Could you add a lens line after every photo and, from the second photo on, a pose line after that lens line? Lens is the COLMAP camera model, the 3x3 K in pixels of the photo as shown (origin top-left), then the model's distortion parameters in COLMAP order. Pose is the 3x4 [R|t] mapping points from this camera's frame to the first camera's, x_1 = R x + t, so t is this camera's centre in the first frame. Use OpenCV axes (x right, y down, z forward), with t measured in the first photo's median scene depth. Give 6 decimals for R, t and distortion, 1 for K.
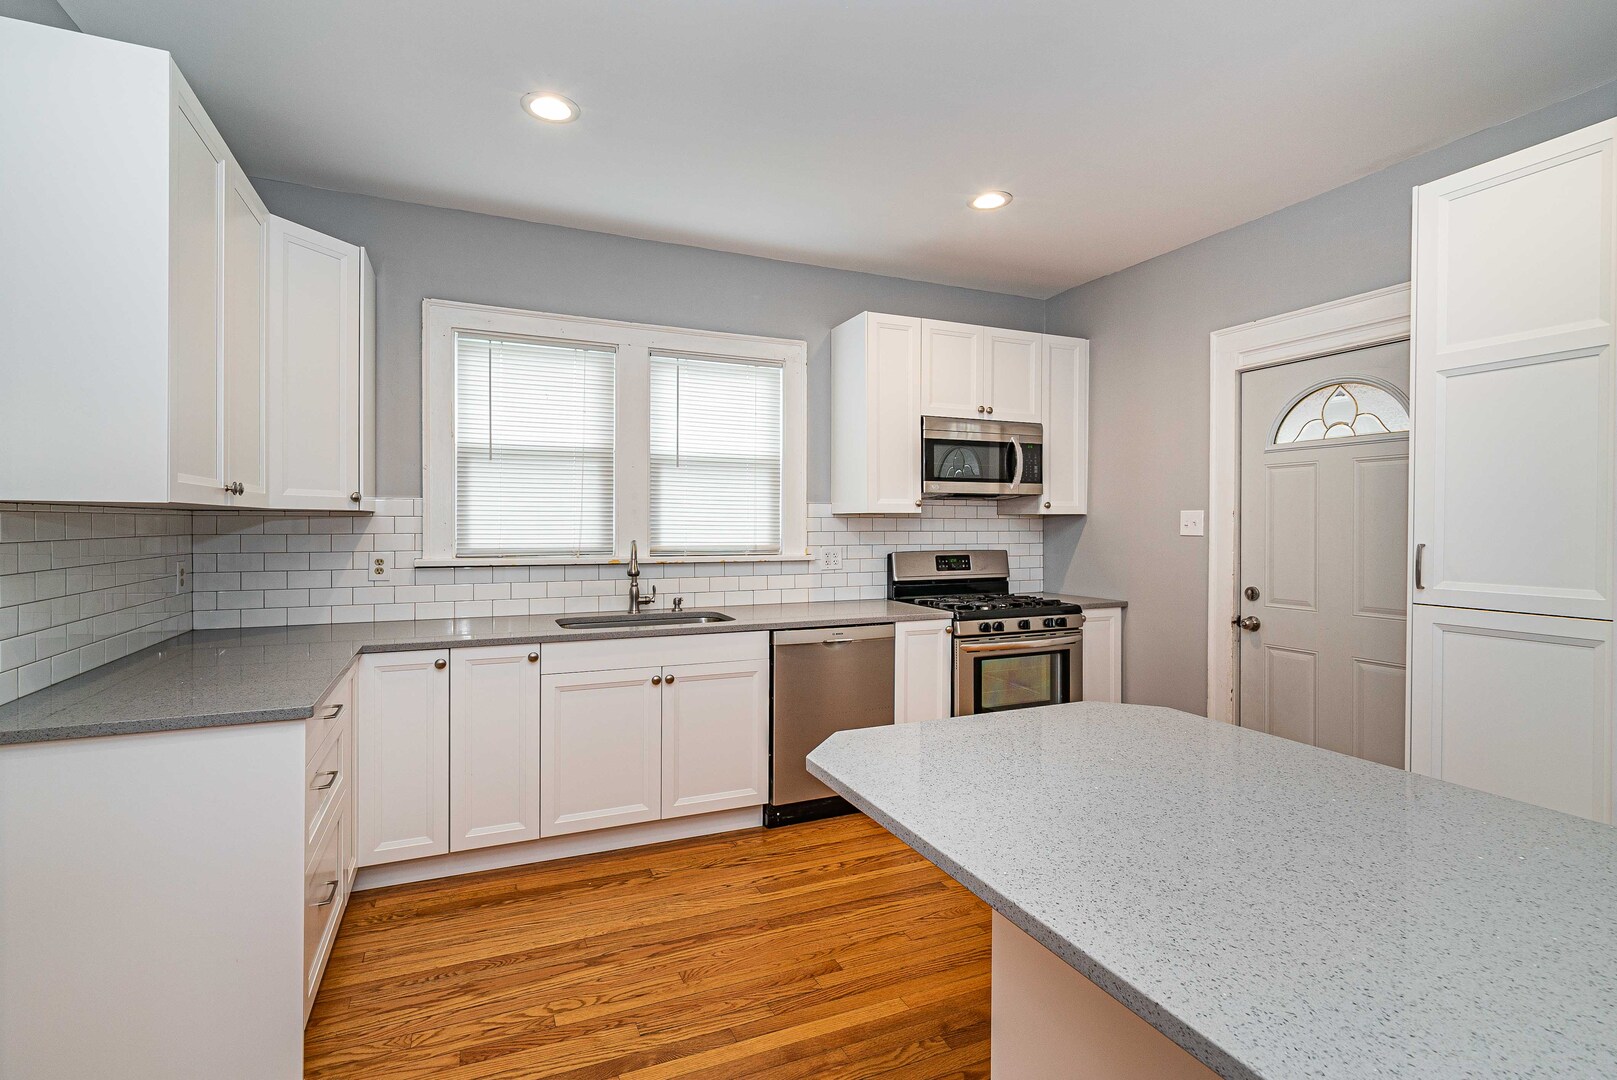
lens RADIAL K [[714.4, 0, 798.9], [0, 714.4, 532.3], [0, 0, 1]] dist [-0.004708, 0.002047]
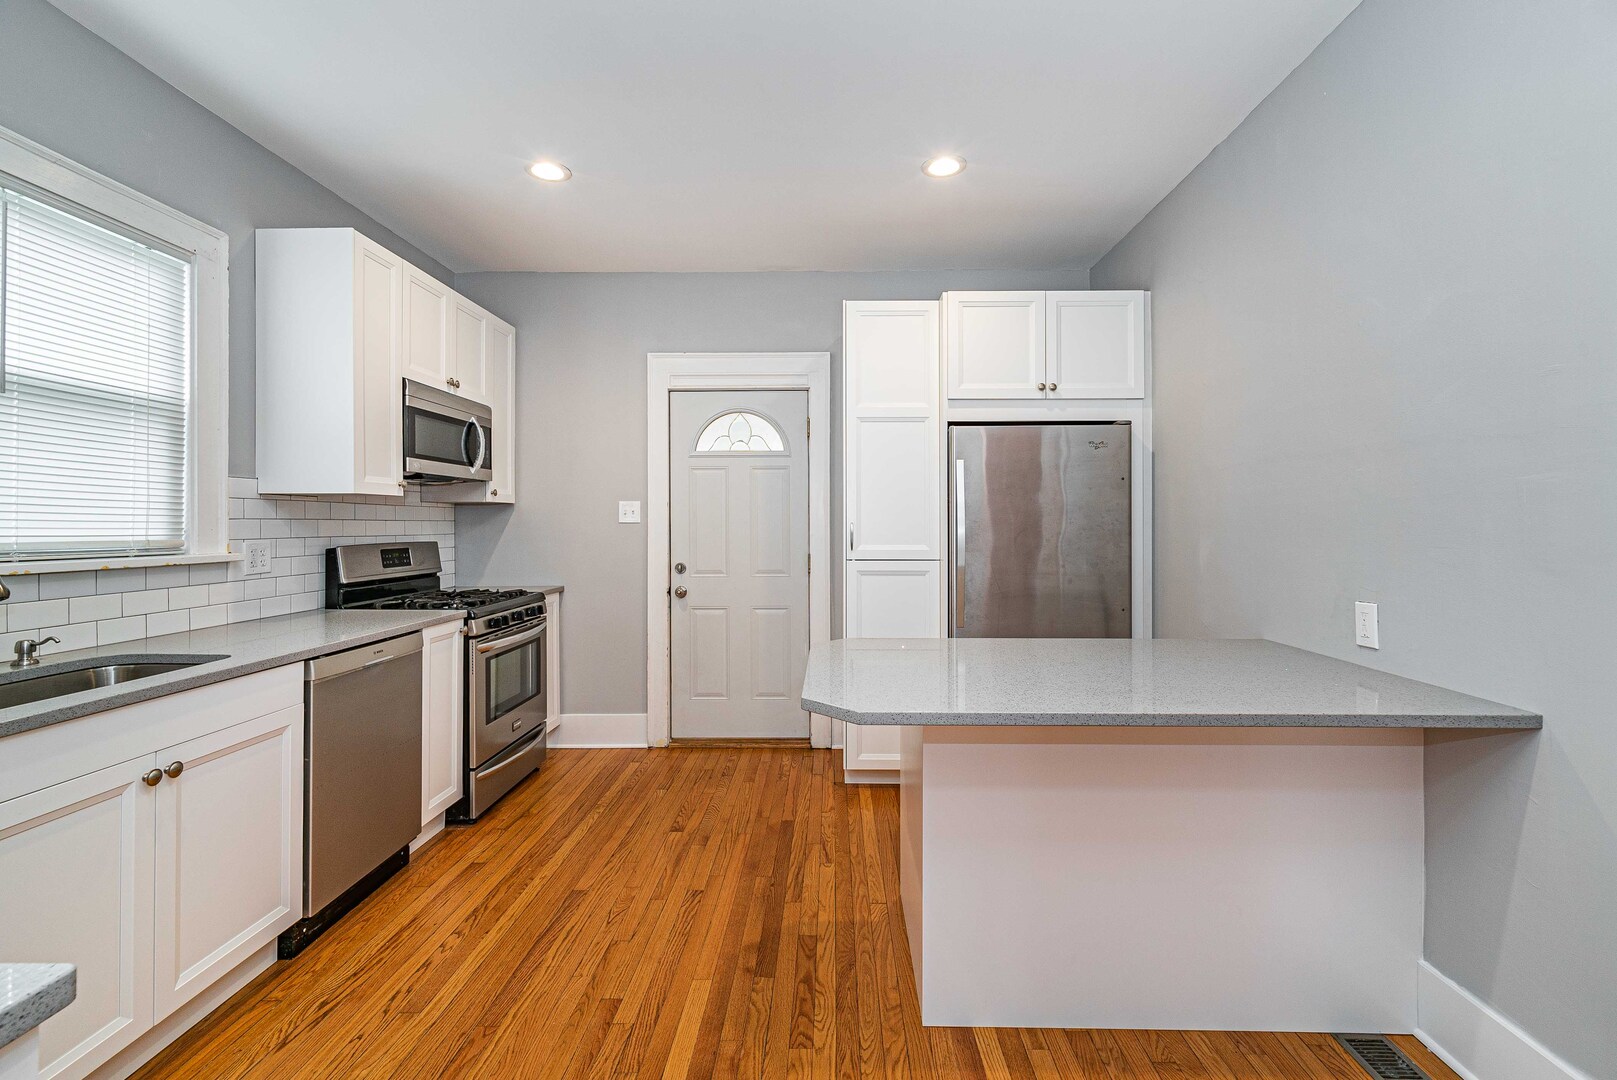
lens RADIAL K [[714.4, 0, 805.5], [0, 714.4, 528.8], [0, 0, 1]] dist [-0.004708, 0.002047]
pose [[0.428348, -0.009077, 0.903568, -0.391331], [0.013139, 0.999906, 0.003816, 0.014051], [-0.903518, 0.010238, 0.428427, 0.245485]]
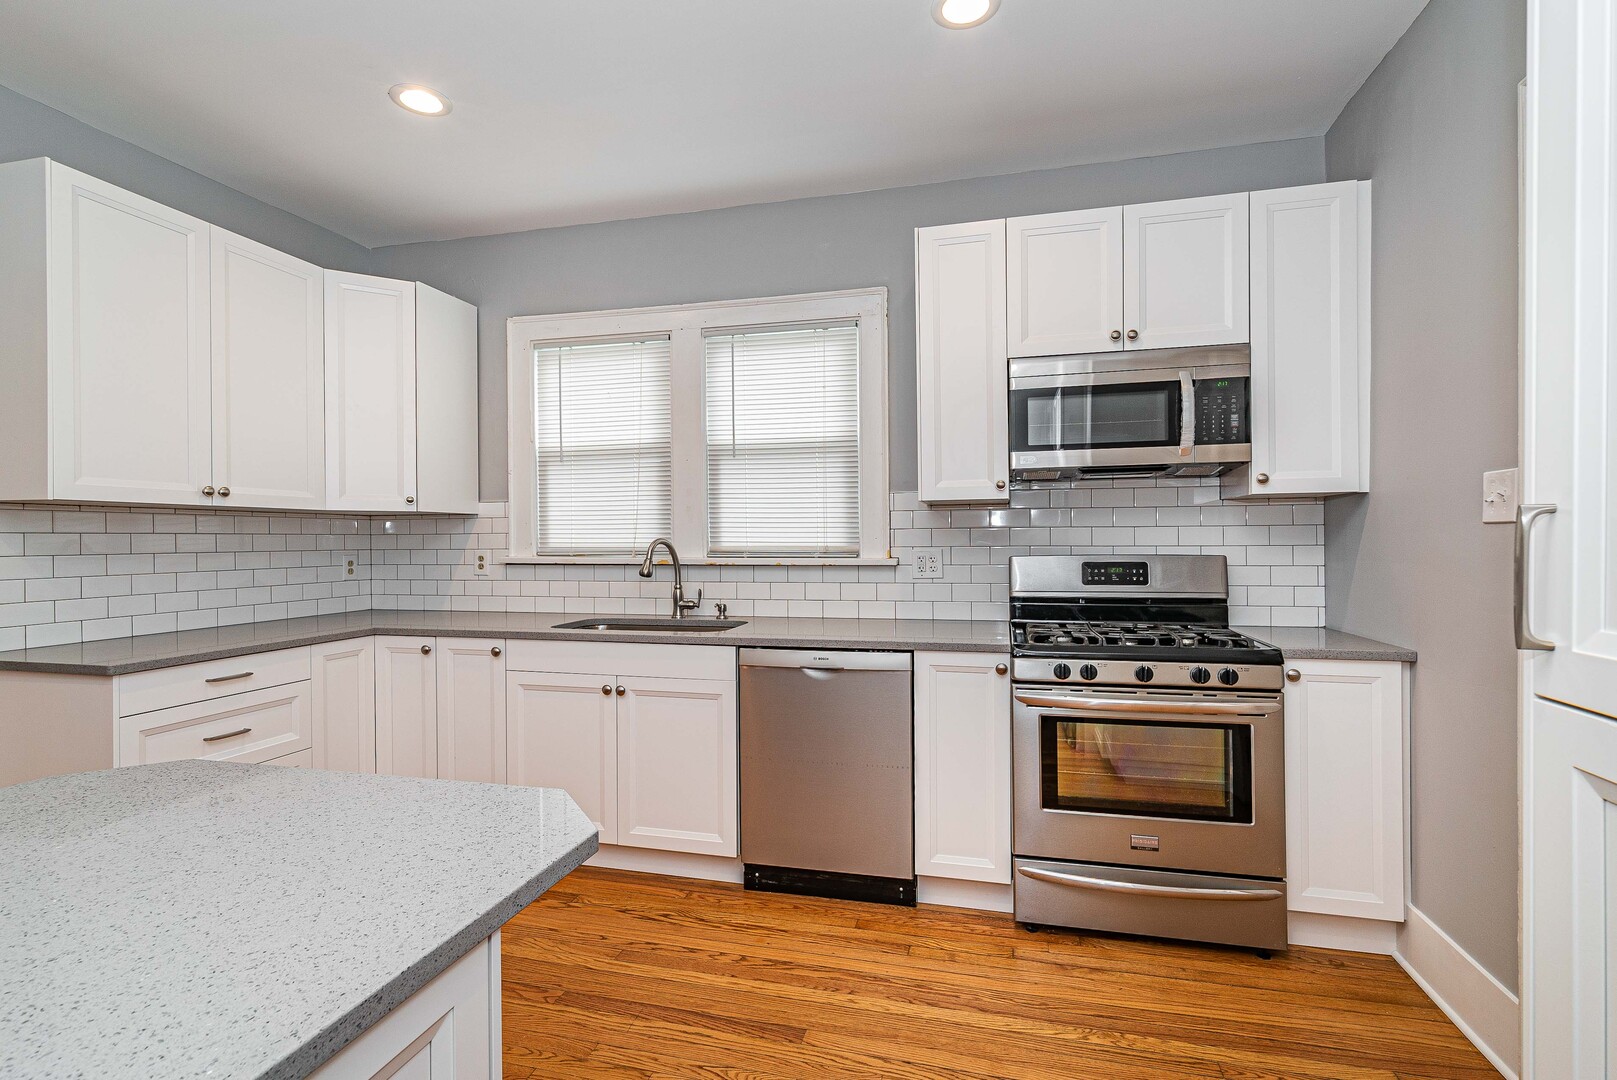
lens RADIAL K [[714.4, 0, 818.4], [0, 714.4, 551.2], [0, 0, 1]] dist [-0.004708, 0.002047]
pose [[0.810965, 0.002678, -0.585089, 0.450344], [0.000267, 0.999988, 0.004948, 0.021657], [0.585095, -0.004169, 0.810954, 0.346638]]
